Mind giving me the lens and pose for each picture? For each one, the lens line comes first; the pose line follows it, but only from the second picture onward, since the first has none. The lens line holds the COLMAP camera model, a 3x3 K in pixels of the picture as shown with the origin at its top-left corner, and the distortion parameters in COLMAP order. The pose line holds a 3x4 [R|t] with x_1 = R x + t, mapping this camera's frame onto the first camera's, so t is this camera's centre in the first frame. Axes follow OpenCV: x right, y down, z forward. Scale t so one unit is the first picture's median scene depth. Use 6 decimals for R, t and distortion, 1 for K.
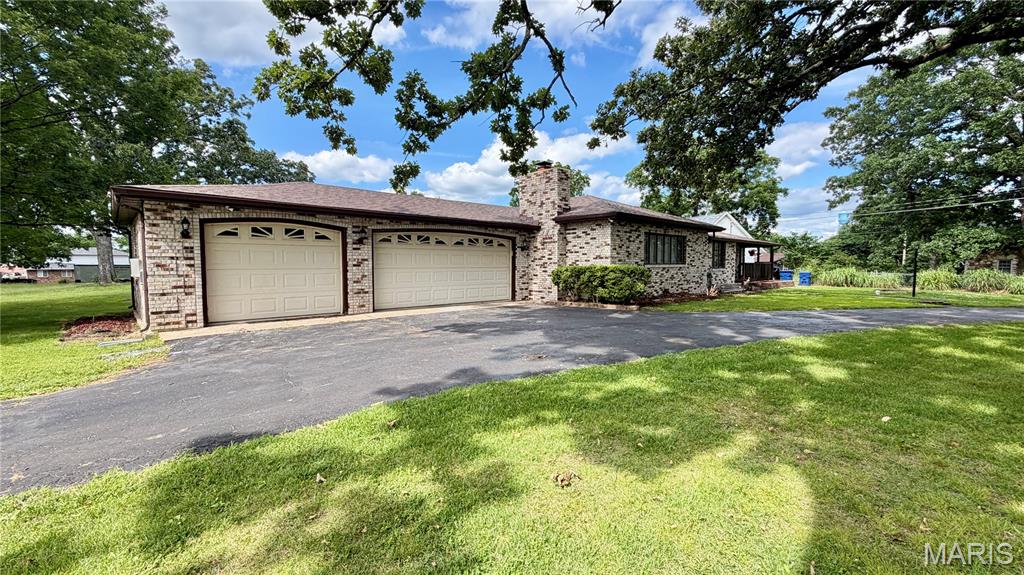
lens RADIAL K [[406.2, 0, 512.0], [0, 406.2, 287.3], [0, 0, 1]] dist [-0.002307, -0.000481]
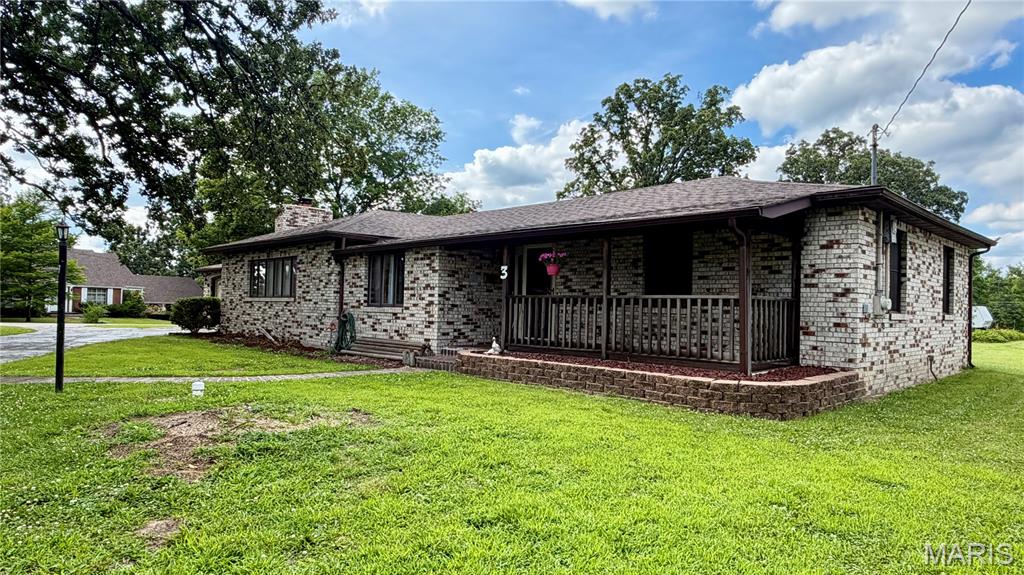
lens RADIAL K [[641.3, 0, 512.1], [0, 641.3, 289.6], [0, 0, 1]] dist [0.000328, 0.000014]
pose [[0.036464, -0.025830, -0.999001, 1.974577], [-0.077898, 0.996551, -0.028609, -0.088527], [0.996294, 0.078863, 0.034326, 1.733927]]
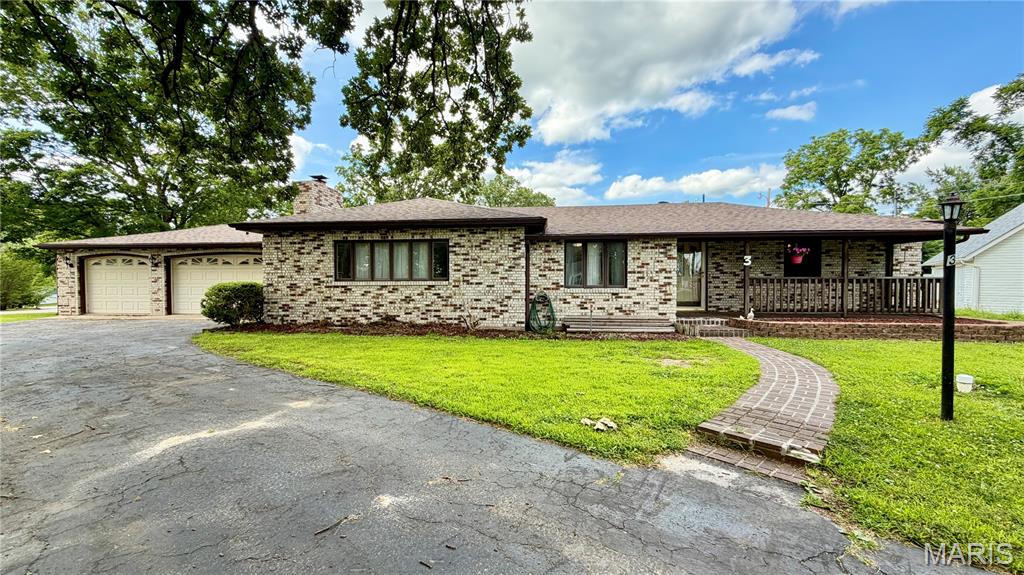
lens RADIAL K [[406.2, 0, 512.0], [0, 406.2, 286.3], [0, 0, 1]] dist [-0.002307, -0.000481]
pose [[0.664305, 0.012103, -0.747364, 1.307801], [-0.041530, 0.998922, -0.020738, -0.050596], [0.746307, 0.044815, 0.664091, 0.834731]]
